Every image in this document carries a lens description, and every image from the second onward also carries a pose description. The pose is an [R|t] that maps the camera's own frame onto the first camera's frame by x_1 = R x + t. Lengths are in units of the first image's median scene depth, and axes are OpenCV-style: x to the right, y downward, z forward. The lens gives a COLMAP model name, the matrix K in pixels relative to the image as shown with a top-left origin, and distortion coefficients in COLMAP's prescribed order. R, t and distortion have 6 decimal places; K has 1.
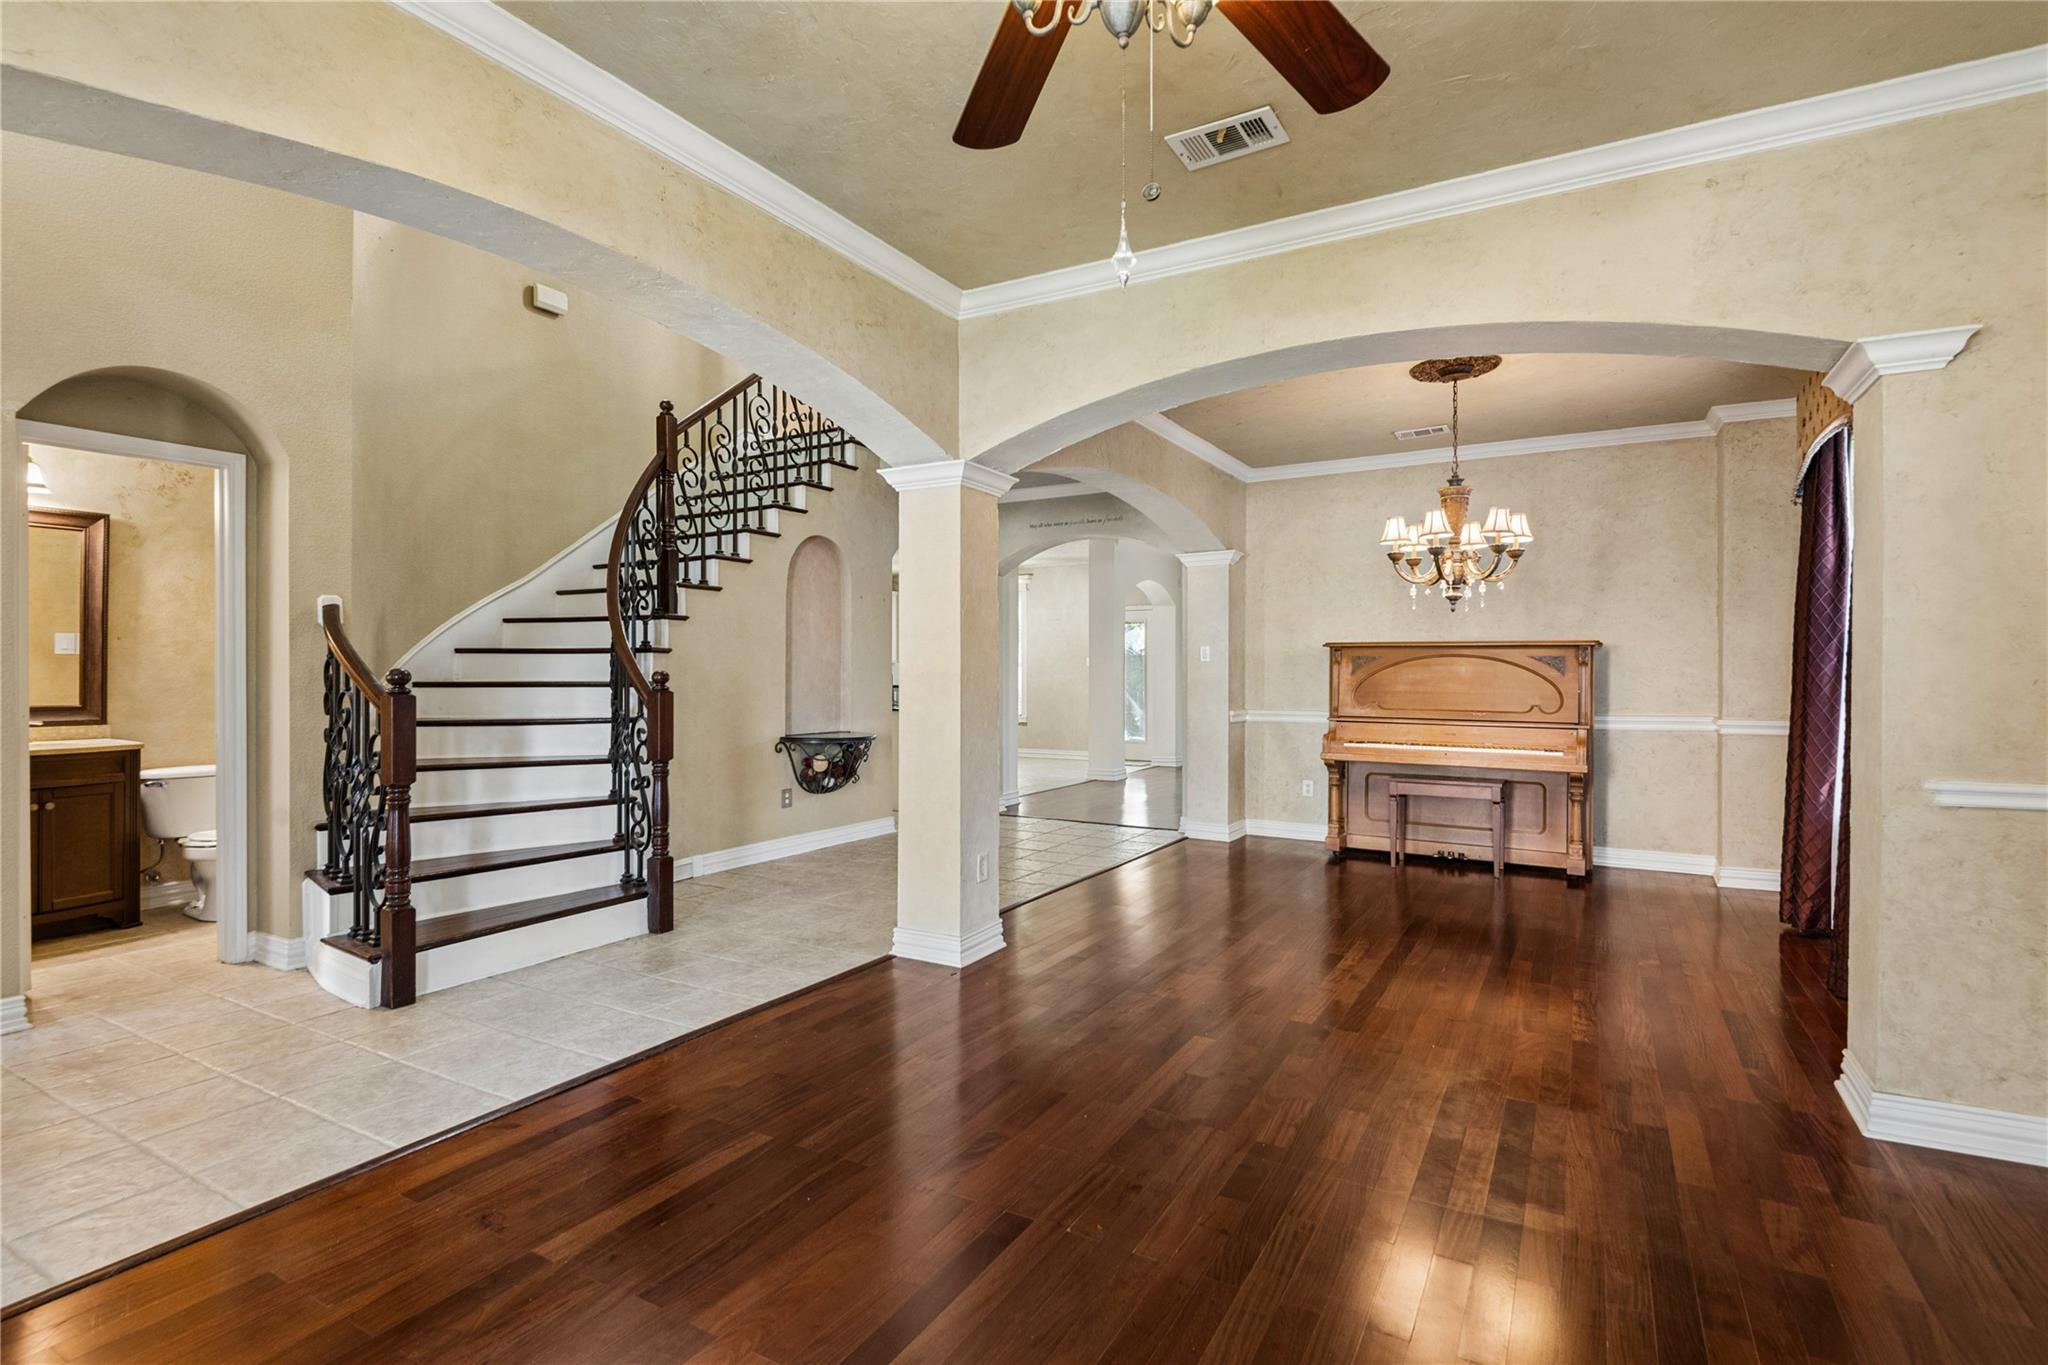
lens RADIAL K [[1005.2, 0, 1032.7], [0, 1005.2, 672.2], [0, 0, 1]] dist [0.002553, -0.004262]
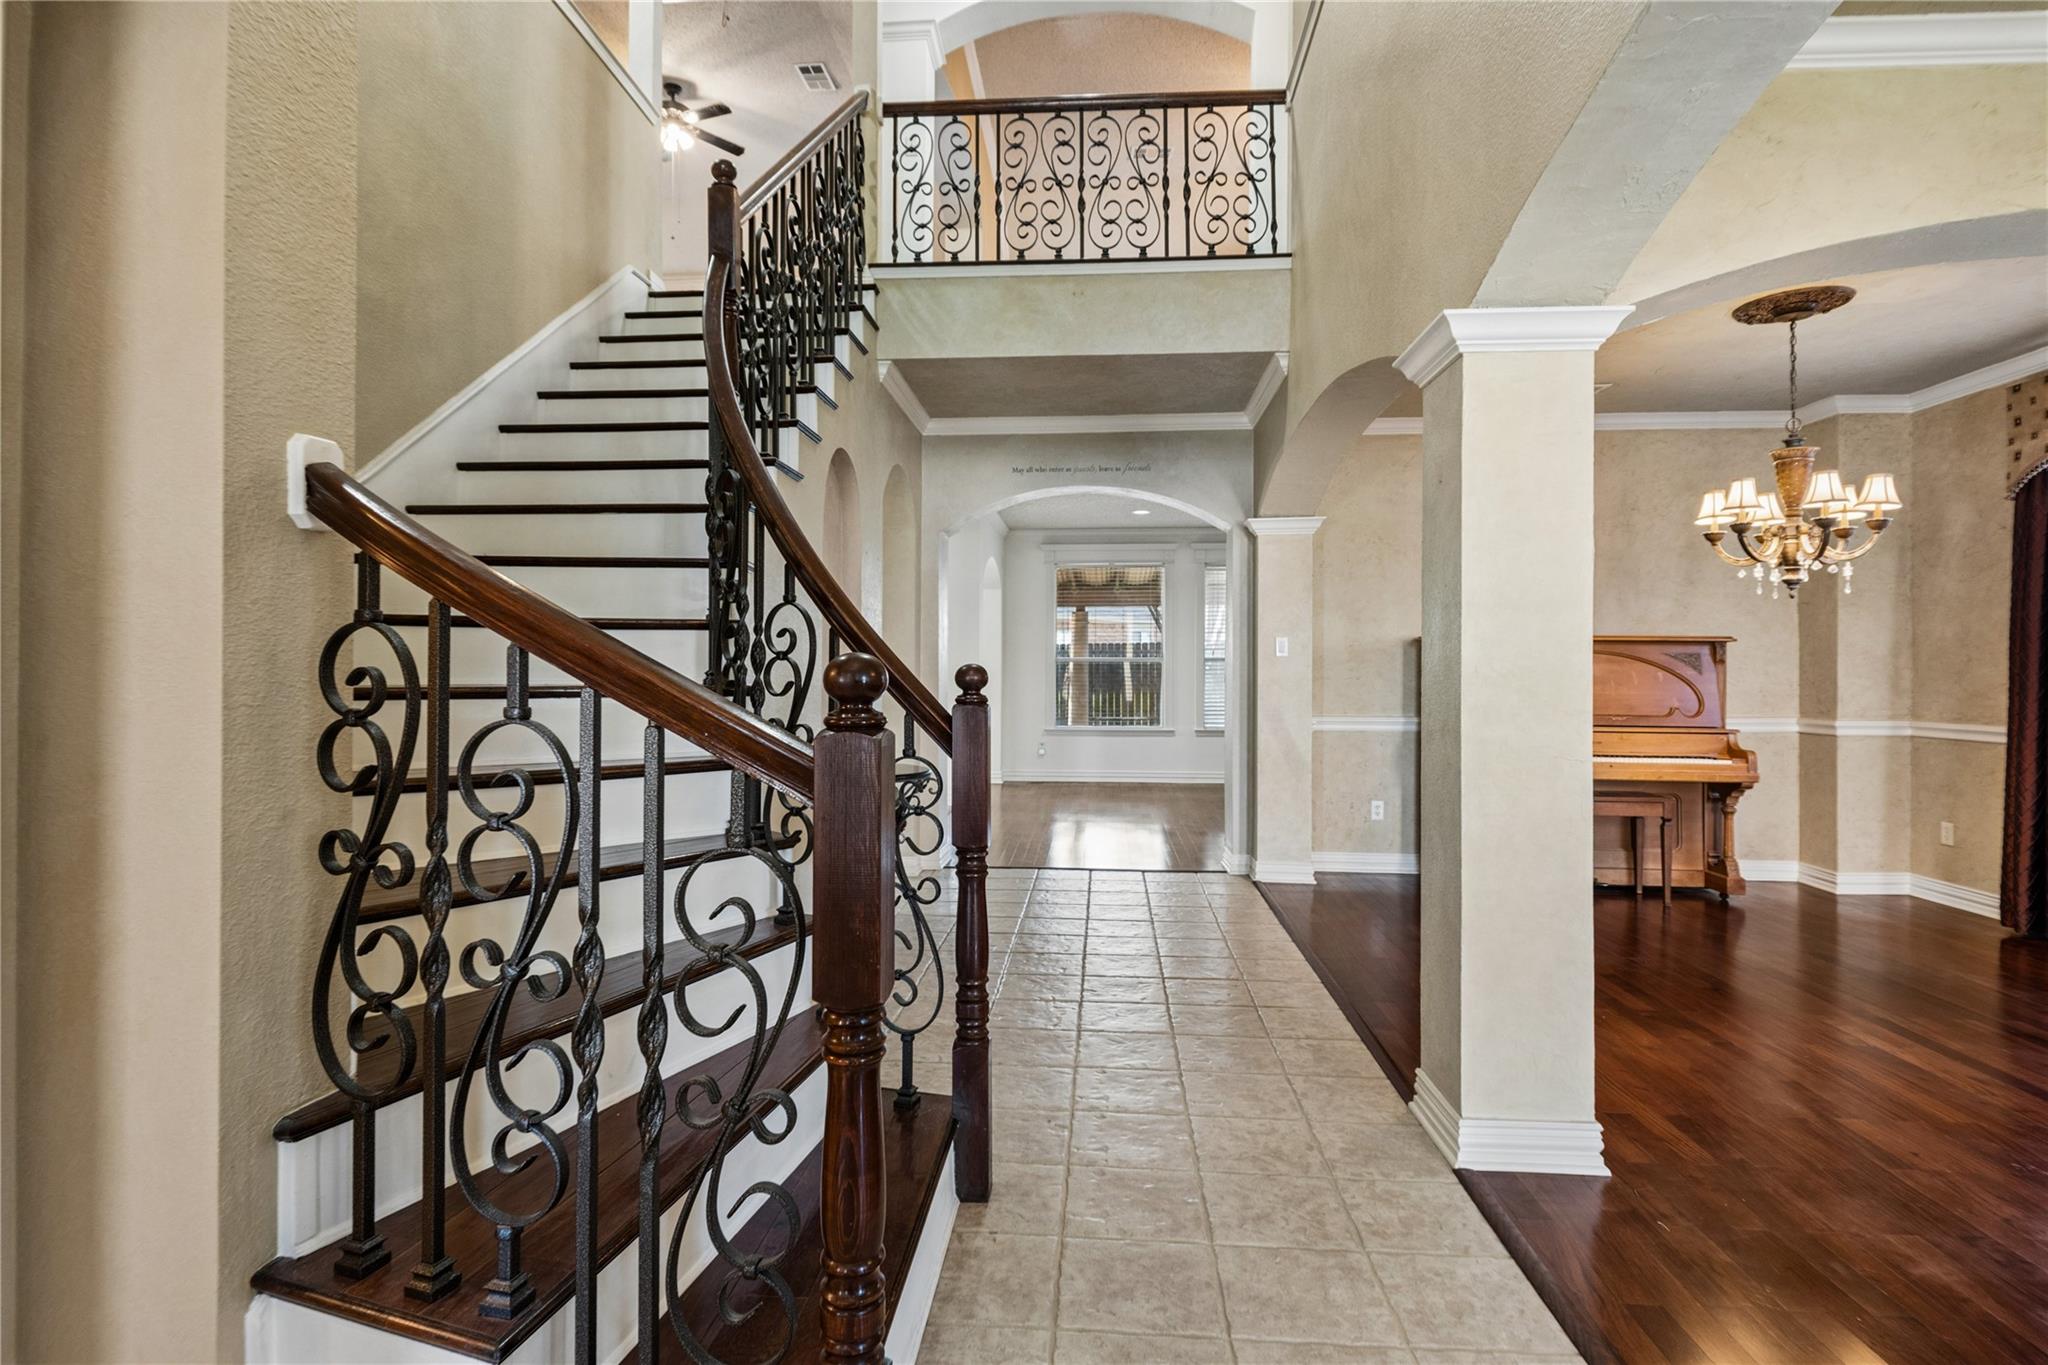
lens RADIAL K [[1062.8, 0, 1029.7], [0, 1062.8, 676.5], [0, 0, 1]] dist [-0.016307, 0.000191]
pose [[0.907024, -0.000852, 0.421078, -0.427511], [-0.001577, 0.999984, 0.005420, 0.000670], [-0.421076, -0.005580, 0.907008, 0.392323]]
